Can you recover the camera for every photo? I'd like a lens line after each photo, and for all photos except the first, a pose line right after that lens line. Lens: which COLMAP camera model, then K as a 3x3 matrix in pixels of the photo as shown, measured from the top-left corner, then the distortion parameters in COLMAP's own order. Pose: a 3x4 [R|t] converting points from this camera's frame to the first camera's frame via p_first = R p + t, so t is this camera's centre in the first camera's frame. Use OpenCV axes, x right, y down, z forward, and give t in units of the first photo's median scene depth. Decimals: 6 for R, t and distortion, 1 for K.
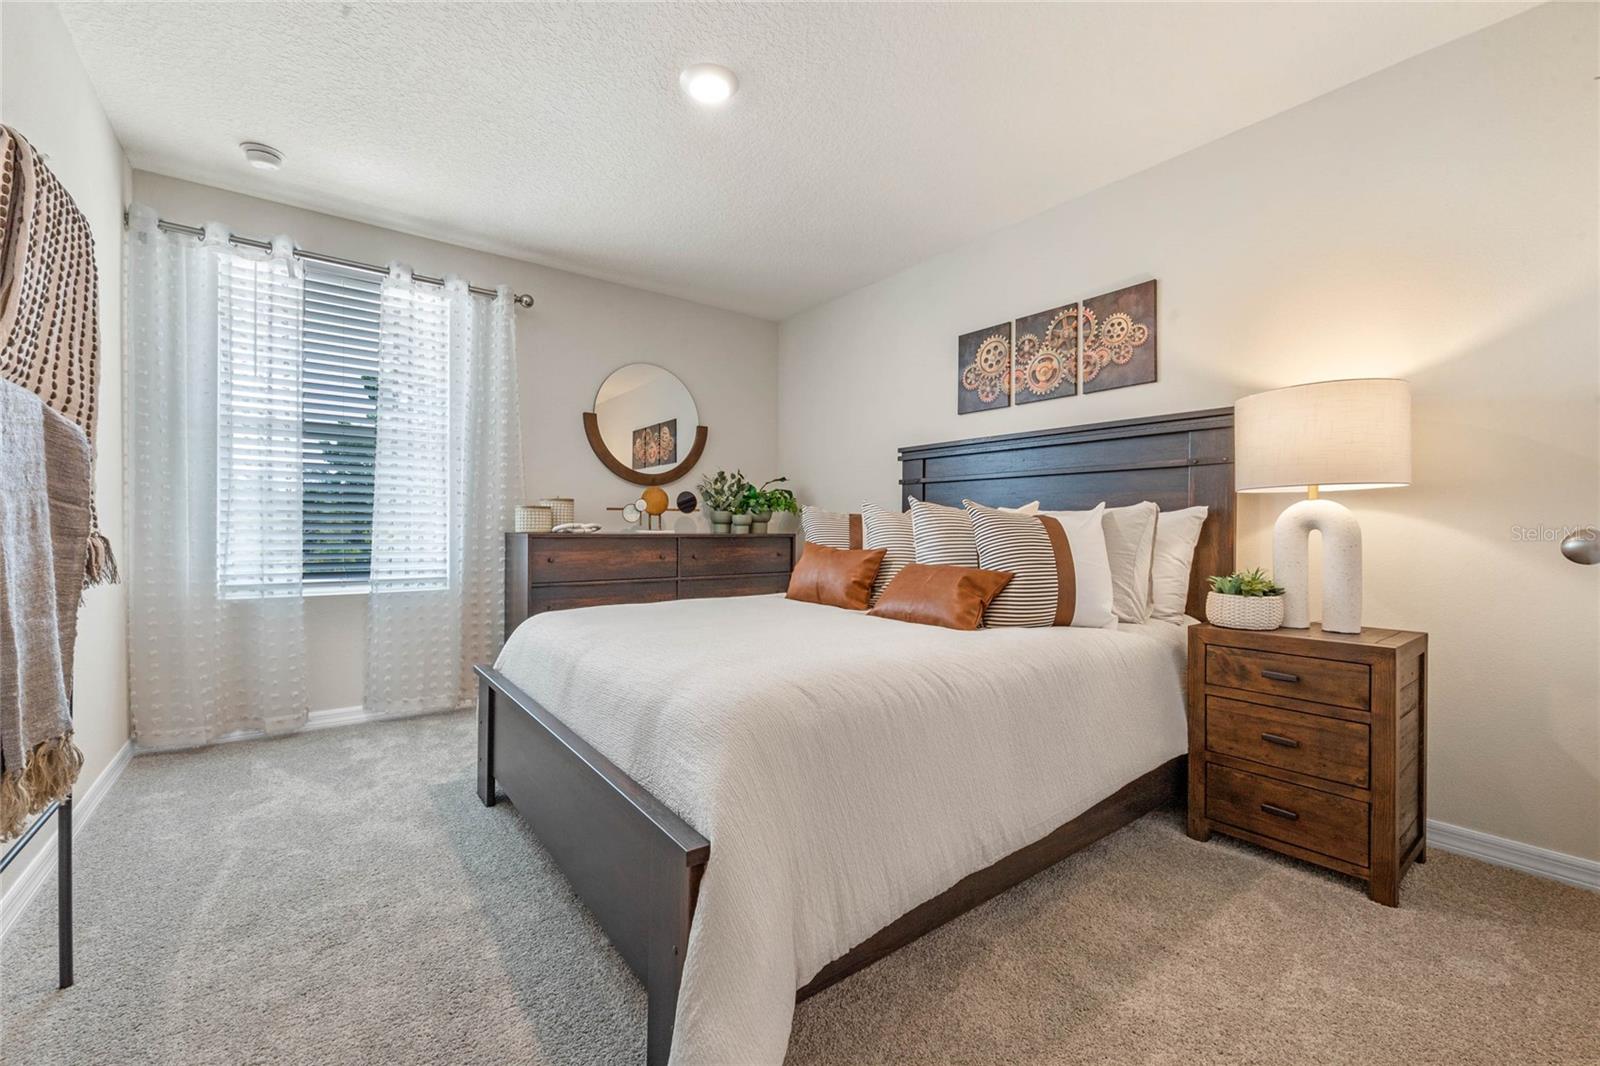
lens RADIAL K [[647.4, 0, 800.0], [0, 647.4, 533.0], [0, 0, 1]] dist [-0.001176, -0.000129]
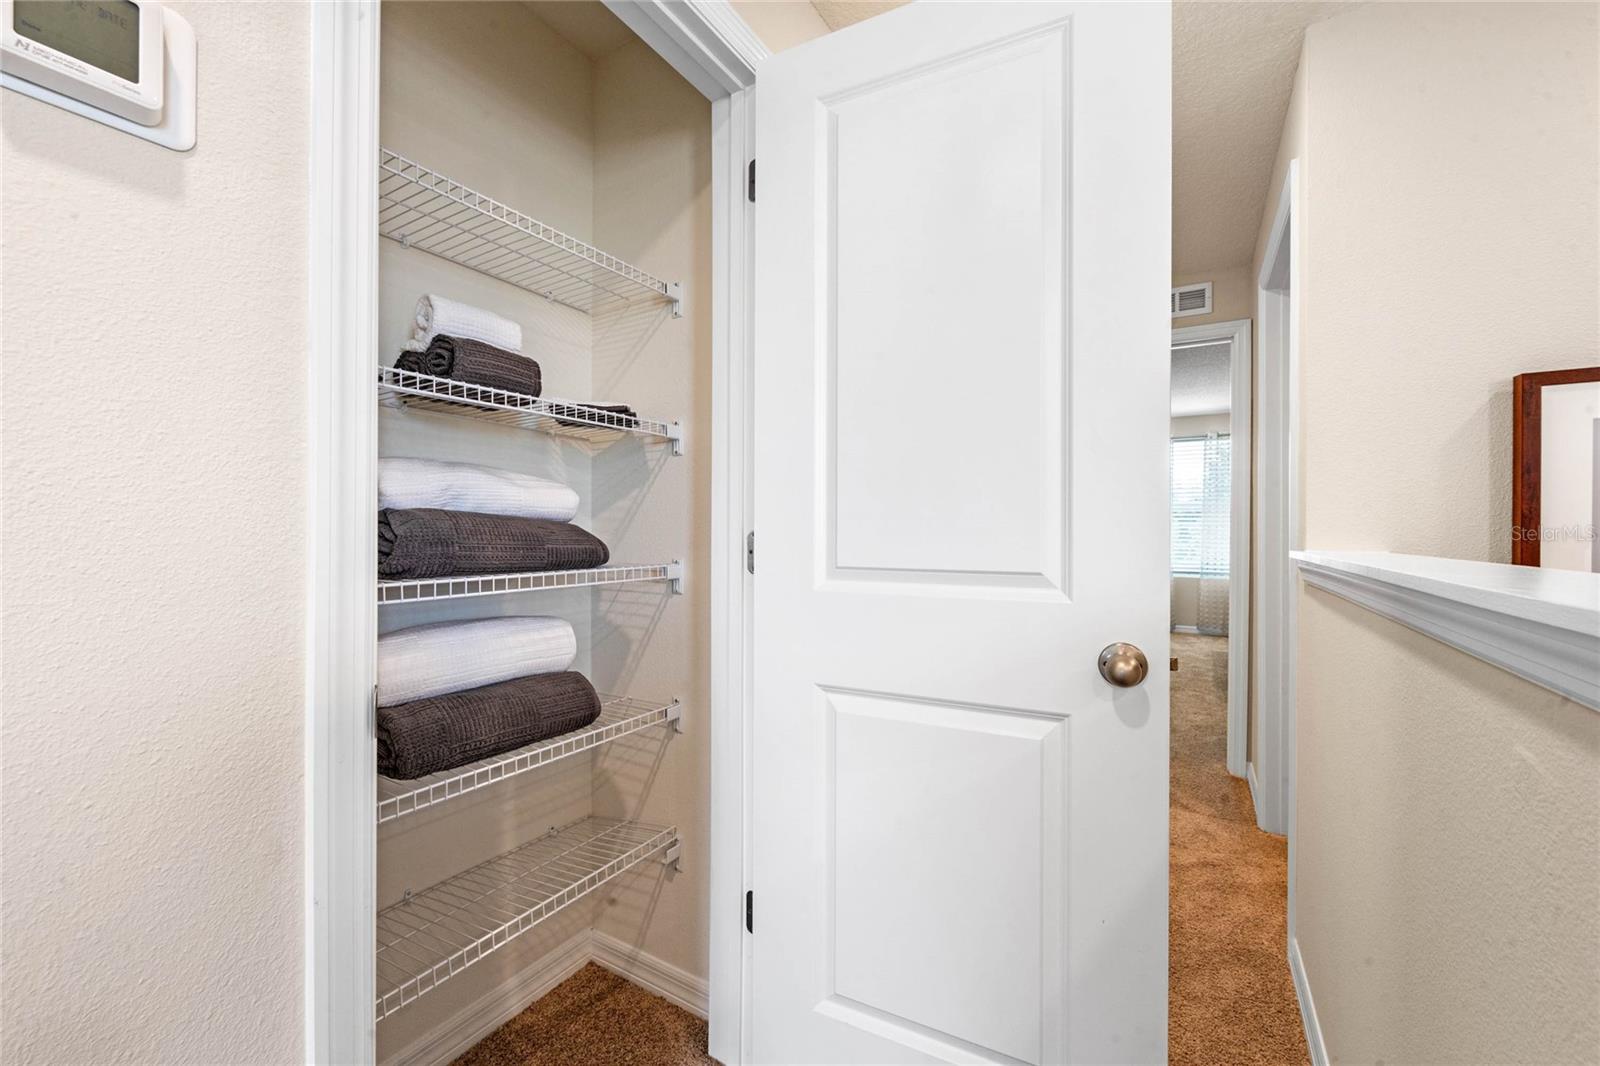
lens RADIAL K [[655.2, 0, 798.6], [0, 655.2, 537.5], [0, 0, 1]] dist [-0.000363, 0.000199]
pose [[0.383813, -0.001375, -0.923410, 0.526023], [-0.005486, 0.999978, -0.003769, -0.019856], [0.923394, 0.006512, 0.383797, -0.674135]]
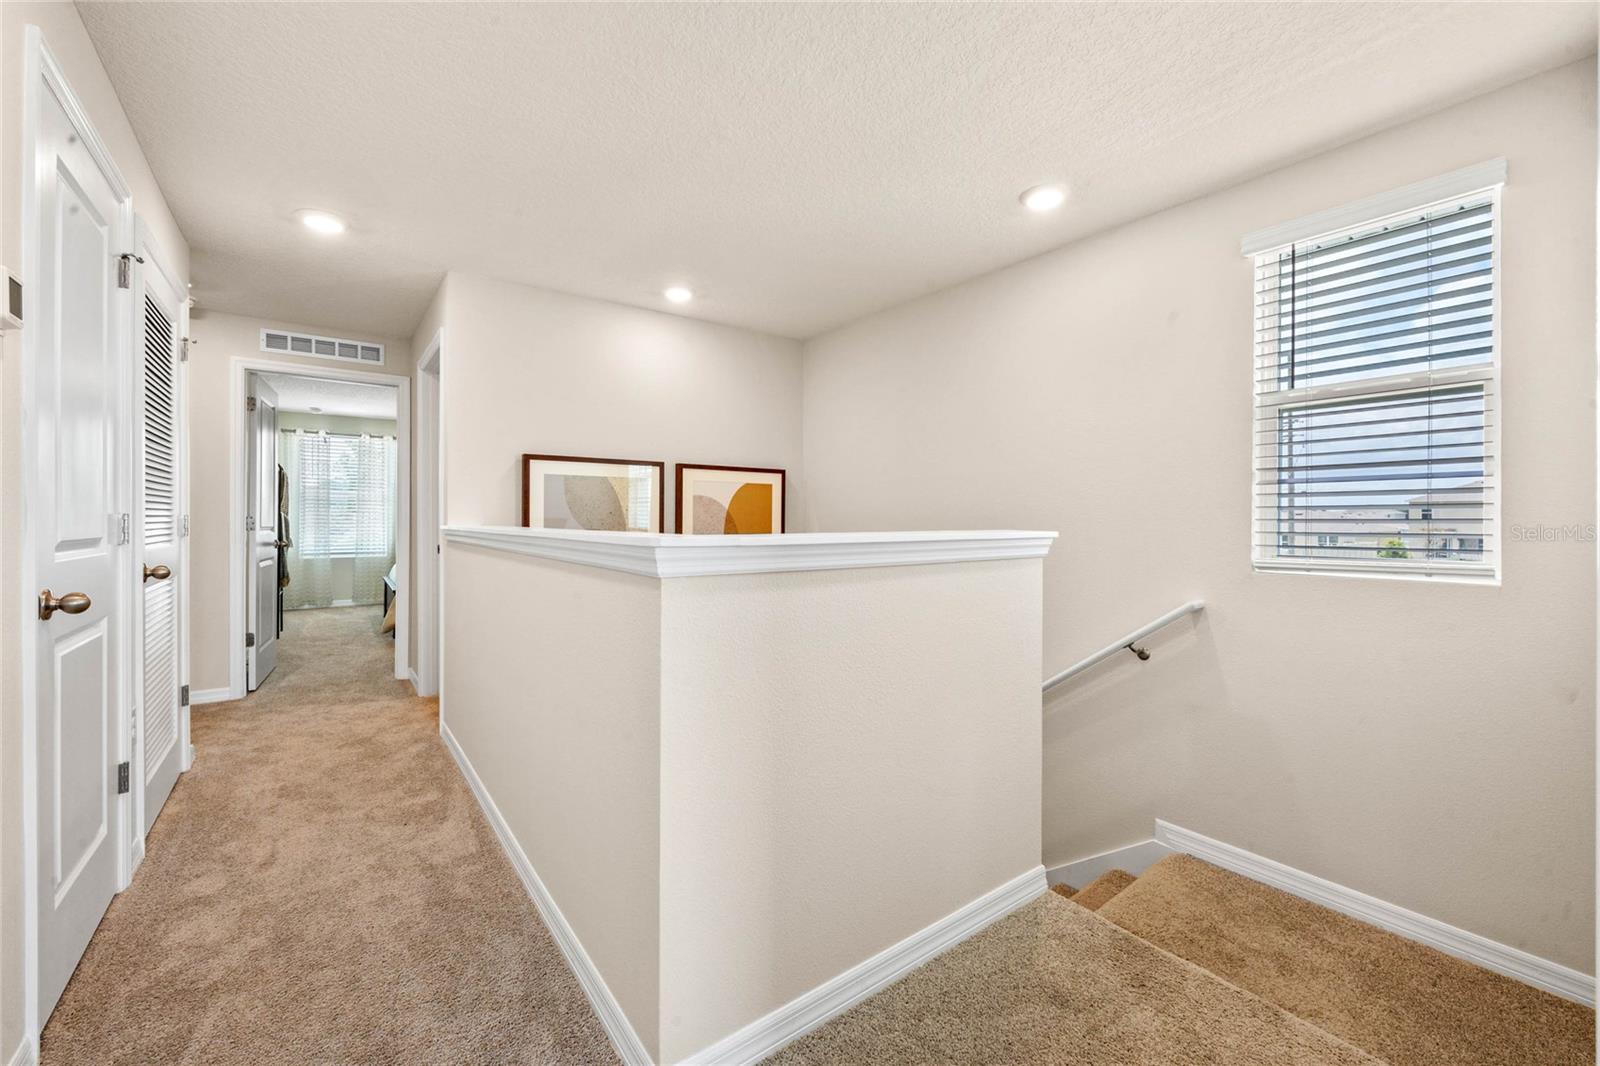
lens RADIAL K [[639.8, 0, 800.0], [0, 639.8, 533.0], [0, 0, 1]] dist [-0.003125, -0.000075]
pose [[0.999997, 0.000032, 0.002395, 0.650709], [-0.000051, 0.999968, 0.007951, -0.013971], [-0.002394, -0.007951, 0.999966, -0.913462]]
